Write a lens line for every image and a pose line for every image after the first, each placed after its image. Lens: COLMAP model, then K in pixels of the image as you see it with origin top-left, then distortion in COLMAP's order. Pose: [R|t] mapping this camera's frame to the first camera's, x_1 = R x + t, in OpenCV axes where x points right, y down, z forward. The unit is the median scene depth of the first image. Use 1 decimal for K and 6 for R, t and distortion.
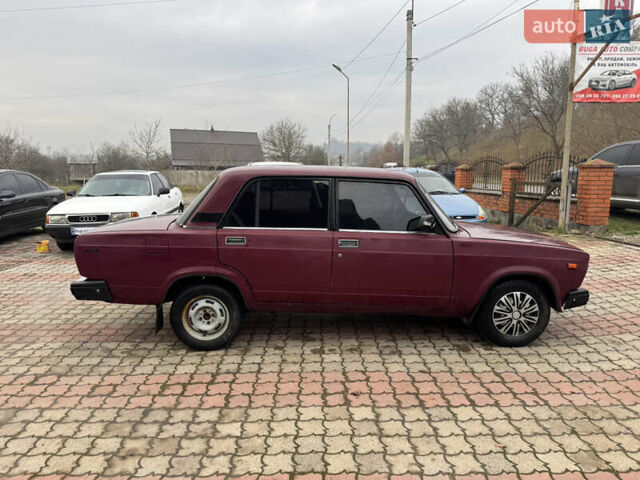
lens RADIAL K [[452.7, 0, 320.0], [0, 452.7, 240.0], [0, 0, 1]] dist [0.095371, -0.144325]
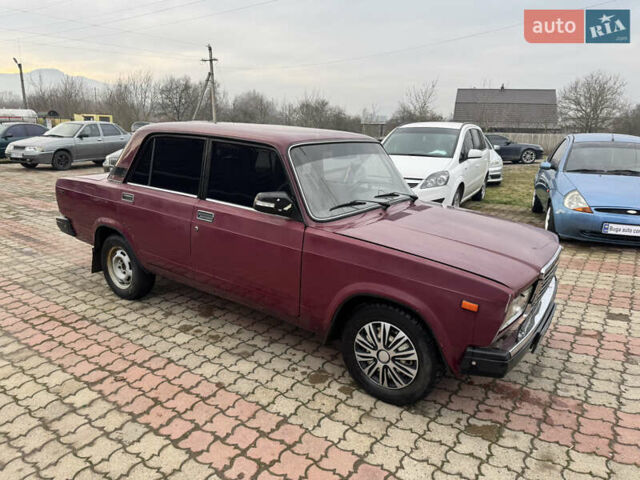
lens RADIAL K [[456.8, 0, 319.8], [0, 456.8, 231.8], [0, 0, 1]] dist [0.046915, -0.060104]
pose [[0.799000, 0.155235, -0.580949, 0.738619], [-0.118564, 0.987808, 0.100886, -0.074751], [0.589527, -0.011728, 0.807663, 0.421426]]
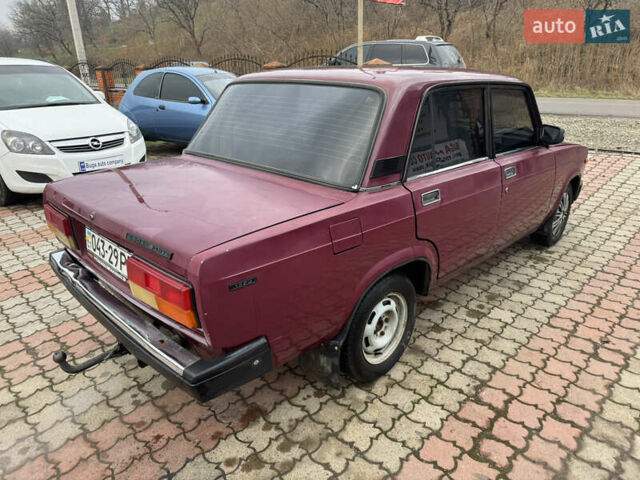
lens RADIAL K [[456.8, 0, 319.8], [0, 456.8, 231.8], [0, 0, 1]] dist [0.046915, -0.060104]
pose [[0.715690, -0.243337, 0.654656, -0.705993], [0.125589, 0.966901, 0.222102, -0.109498], [-0.687033, -0.076738, 0.722562, 0.631770]]
